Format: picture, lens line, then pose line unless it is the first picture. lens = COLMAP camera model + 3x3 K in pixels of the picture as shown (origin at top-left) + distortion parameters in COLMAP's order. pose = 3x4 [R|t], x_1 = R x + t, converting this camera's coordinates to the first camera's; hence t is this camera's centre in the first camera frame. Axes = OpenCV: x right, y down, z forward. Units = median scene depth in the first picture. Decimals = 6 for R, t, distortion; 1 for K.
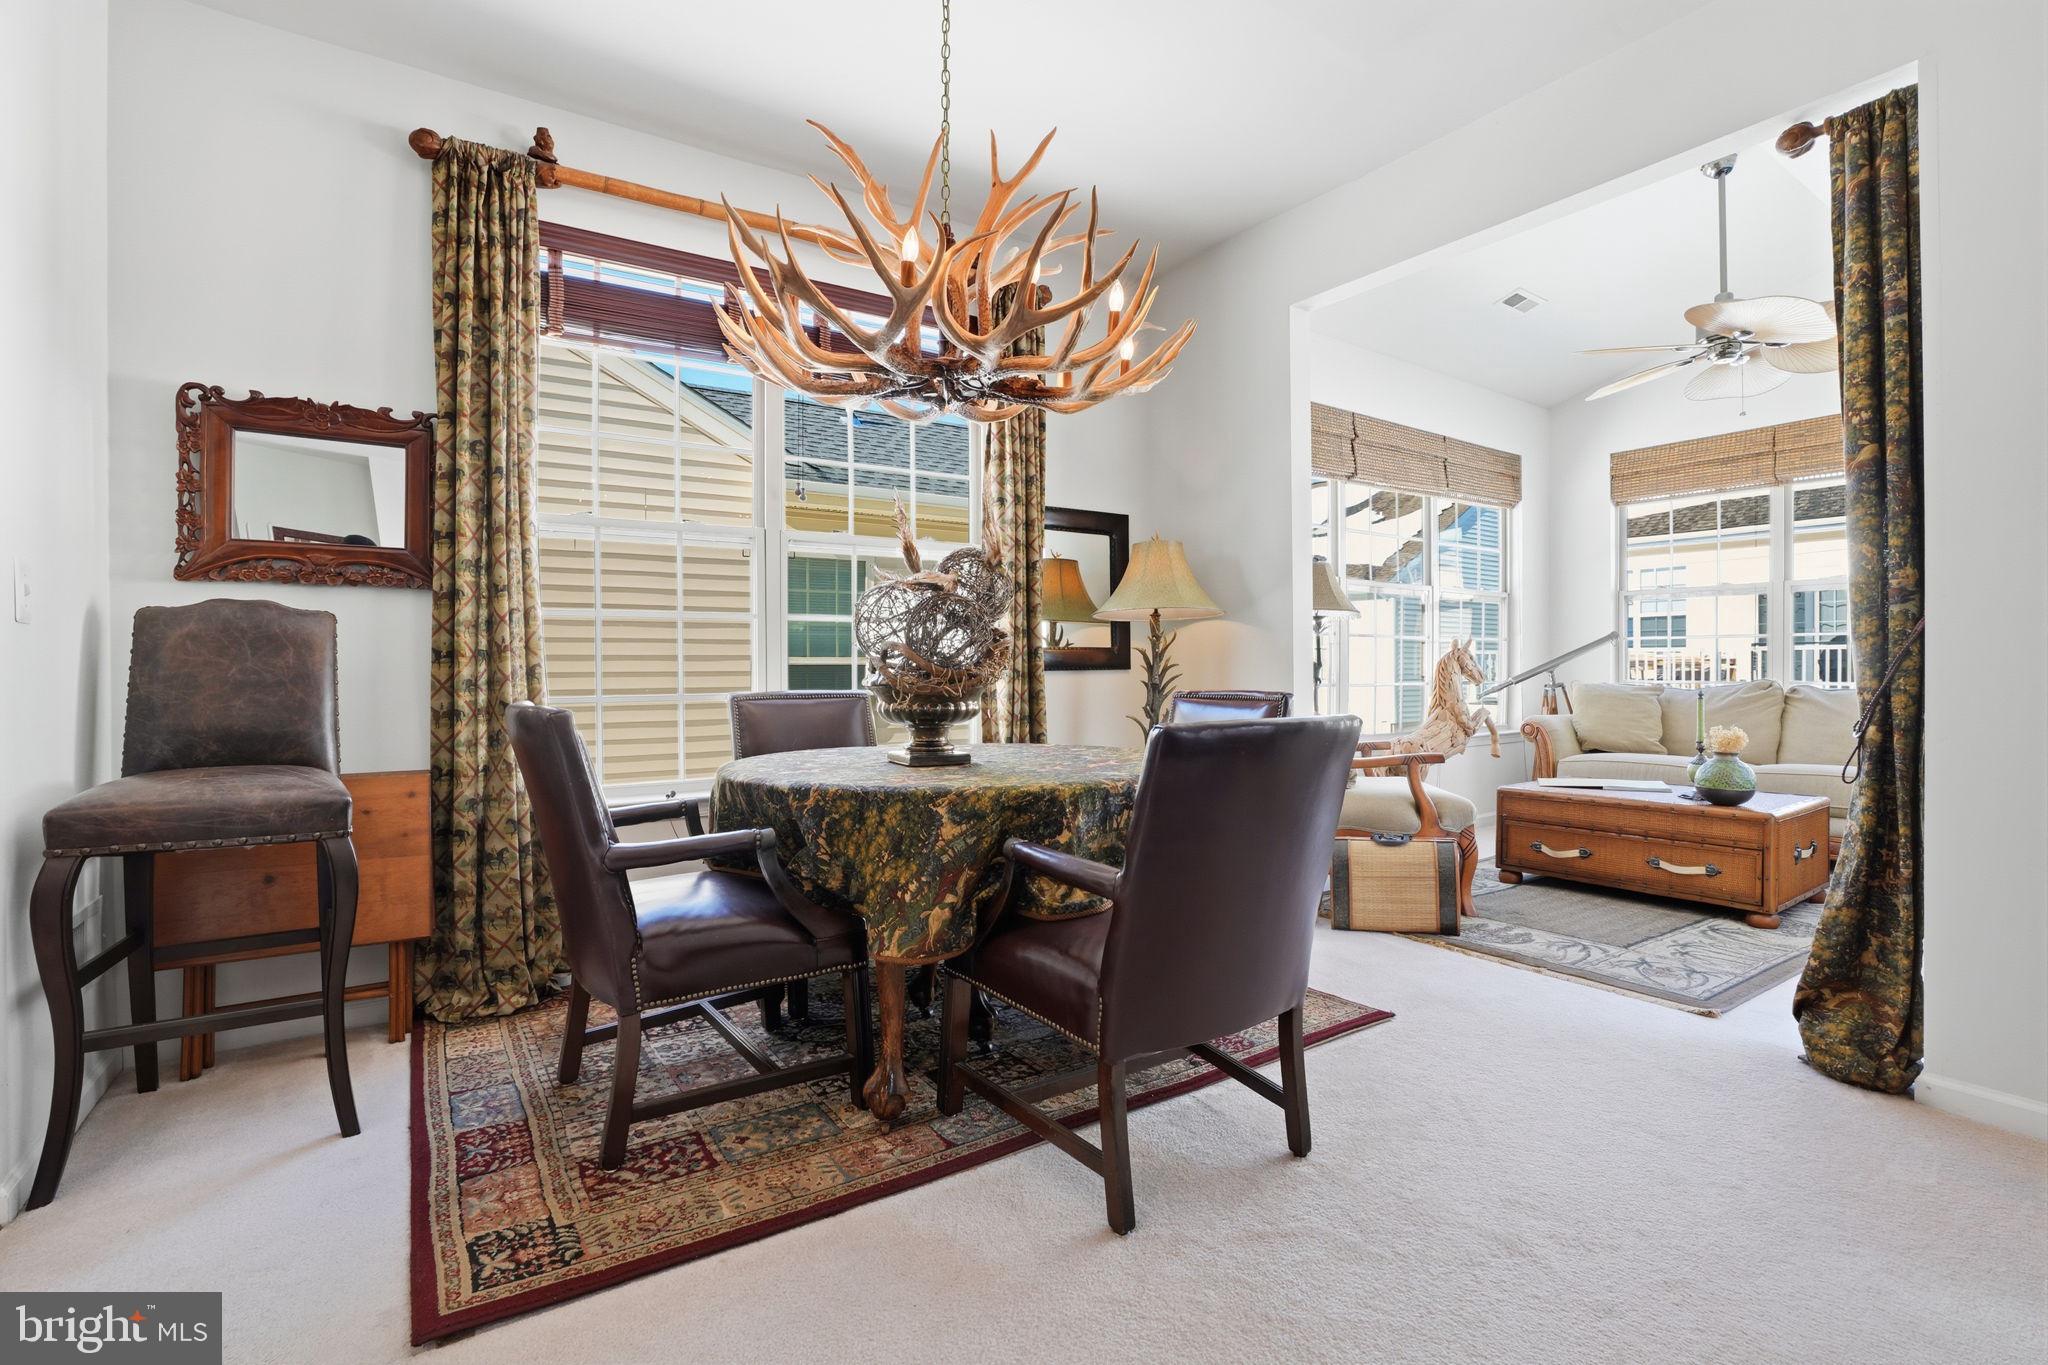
lens RADIAL K [[945.5, 0, 1018.0], [0, 945.5, 673.0], [0, 0, 1]] dist [-0.073141, 0.028522]
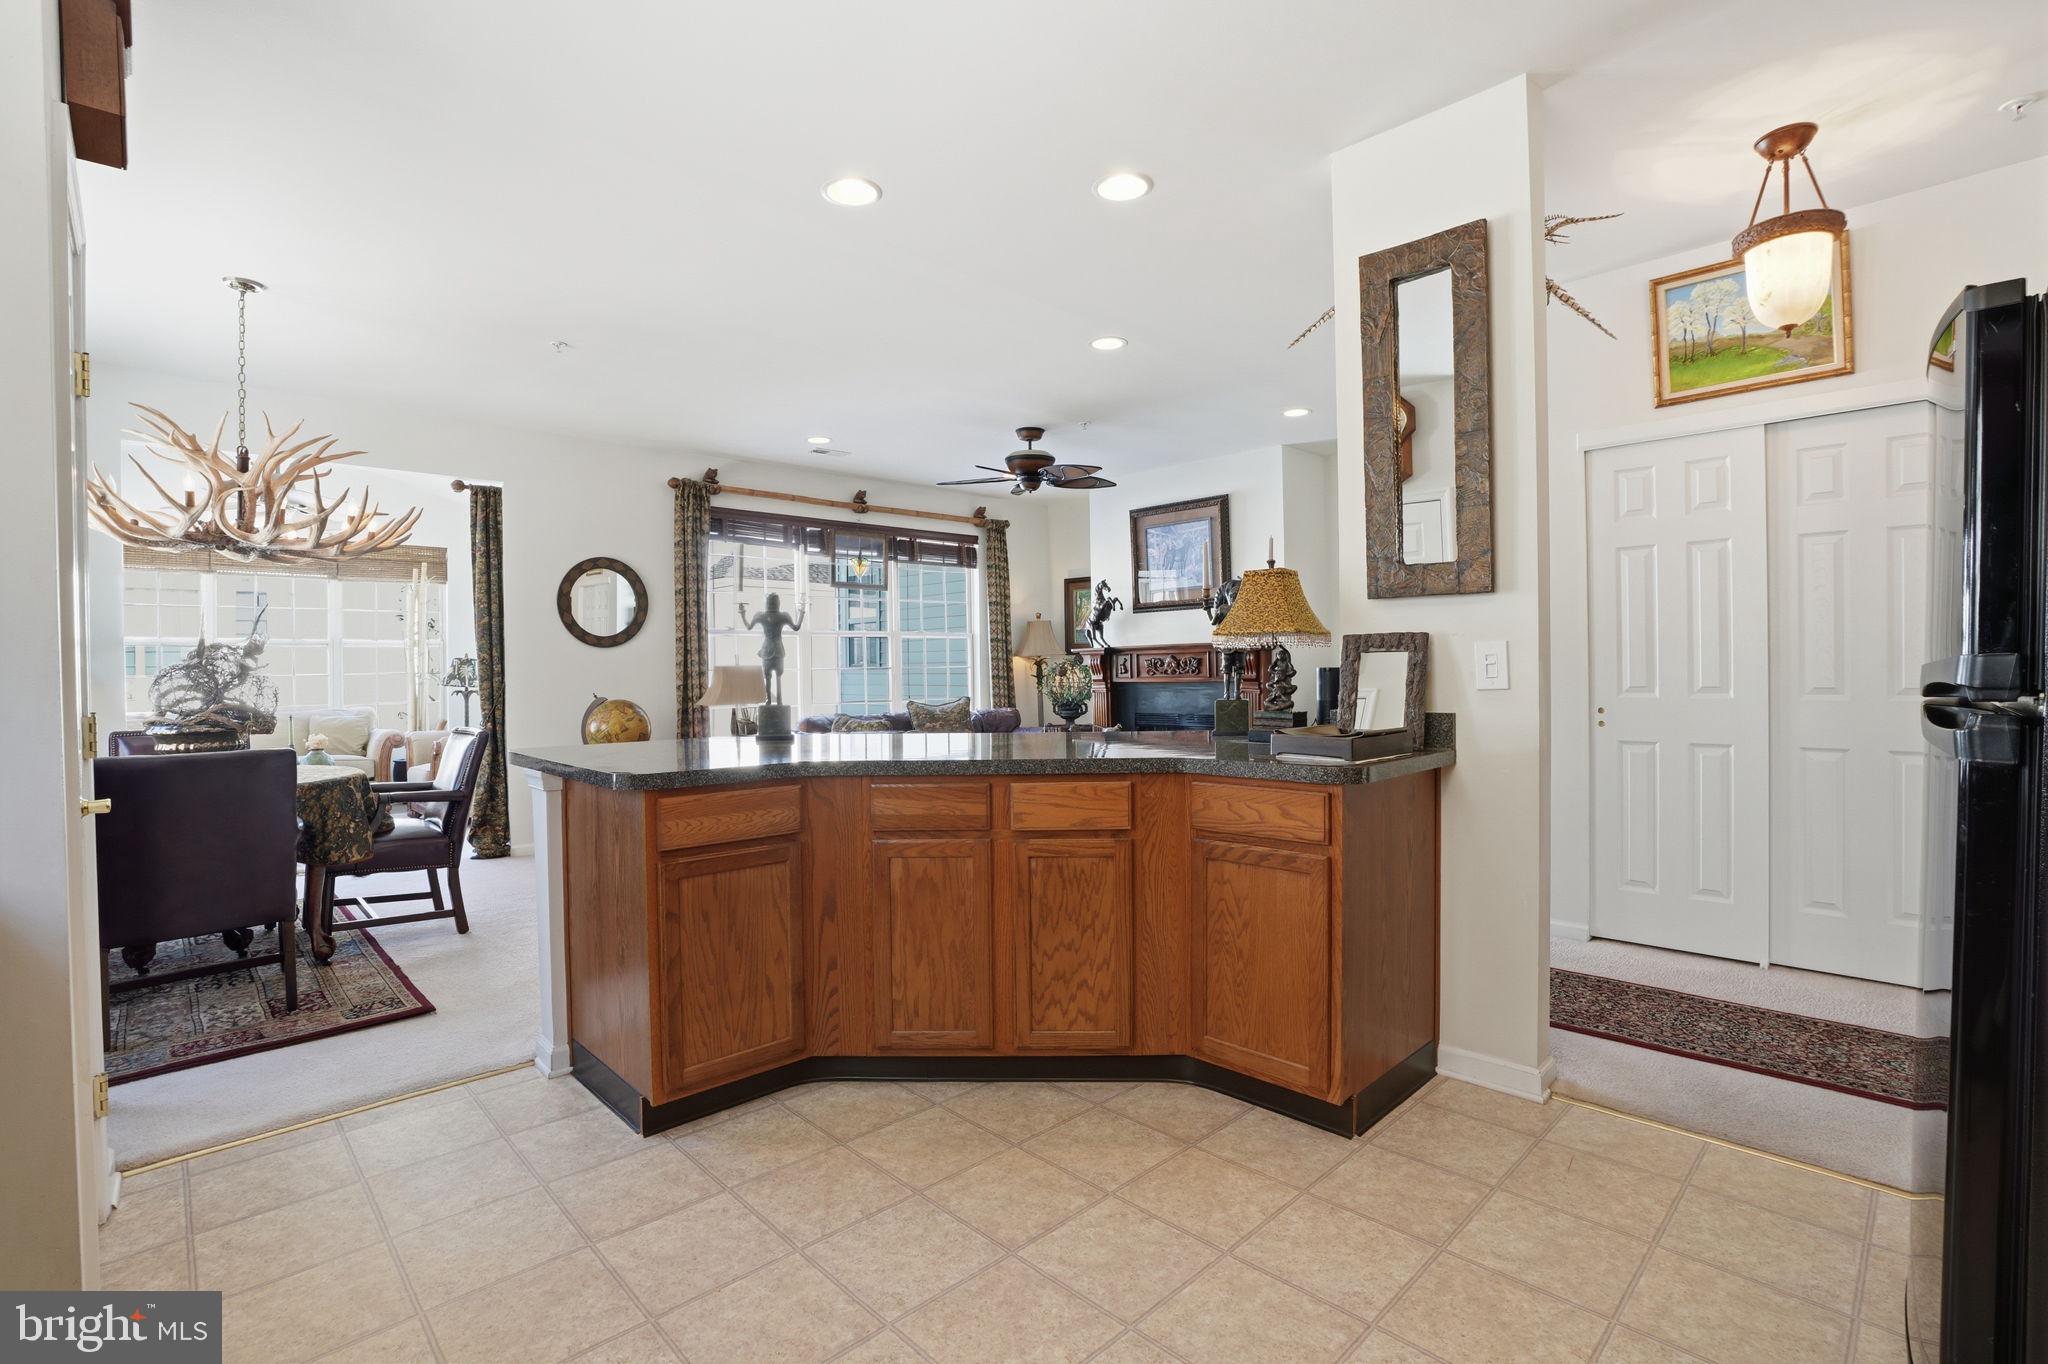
lens RADIAL K [[945.5, 0, 1018.0], [0, 945.5, 672.5], [0, 0, 1]] dist [-0.073141, 0.028522]
pose [[-0.169702, 0.000429, 0.985495, -1.117231], [0.018359, 0.999828, 0.002726, -0.038801], [-0.985324, 0.018555, -0.169680, -0.036921]]
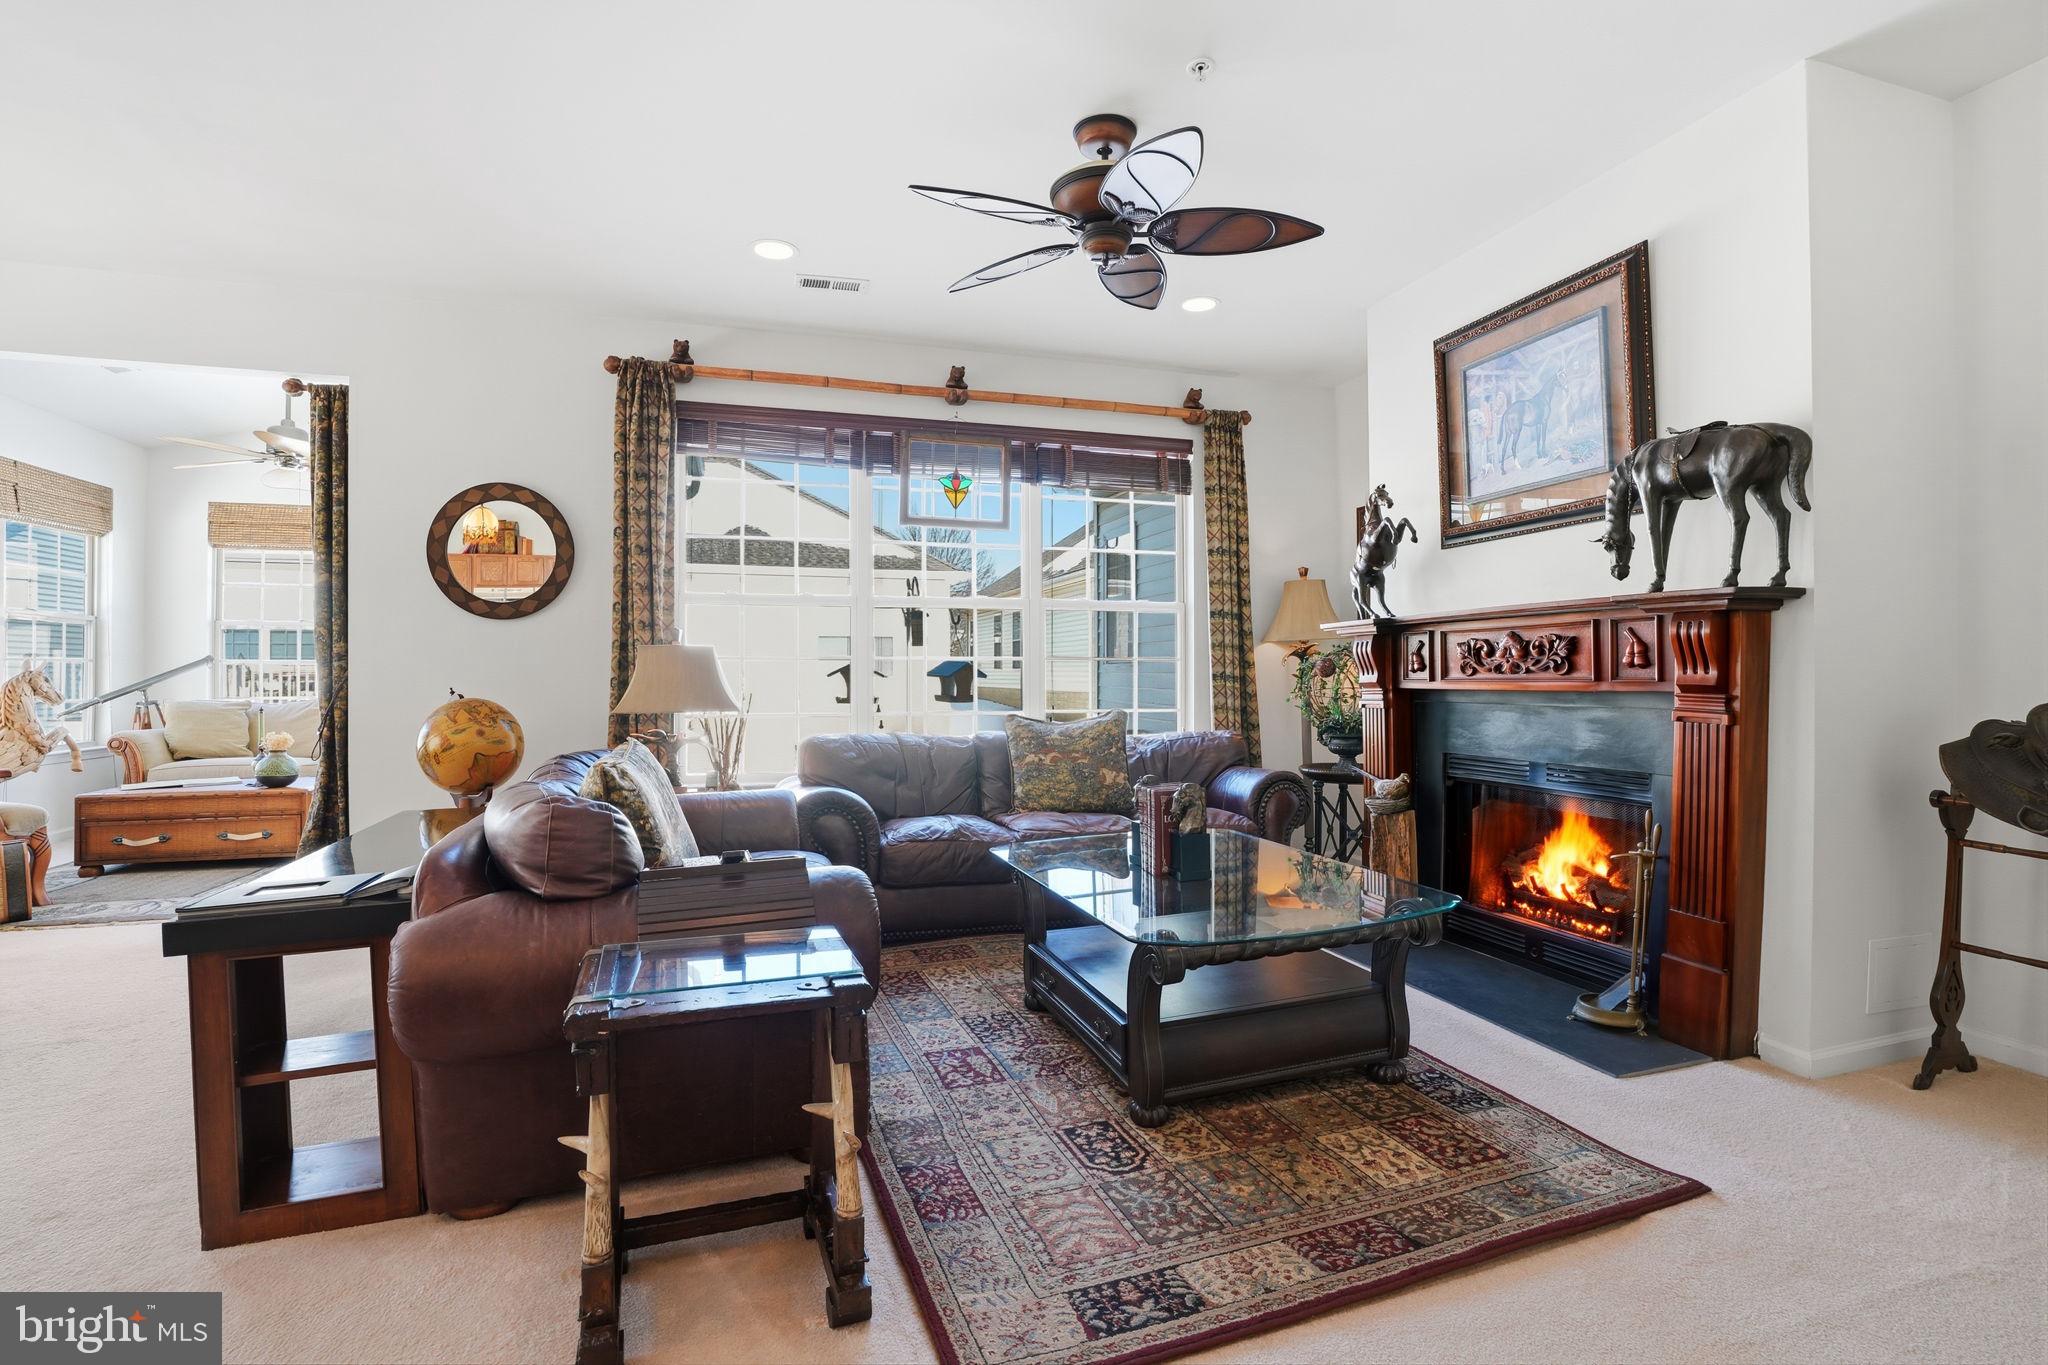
lens RADIAL K [[945.5, 0, 1018.0], [0, 945.5, 673.0], [0, 0, 1]] dist [-0.073141, 0.028522]
pose [[0.297885, 0.004208, 0.954593, -0.224162], [0.003114, 0.999981, -0.005380, -0.021103], [-0.954597, 0.004576, 0.297866, -0.495555]]
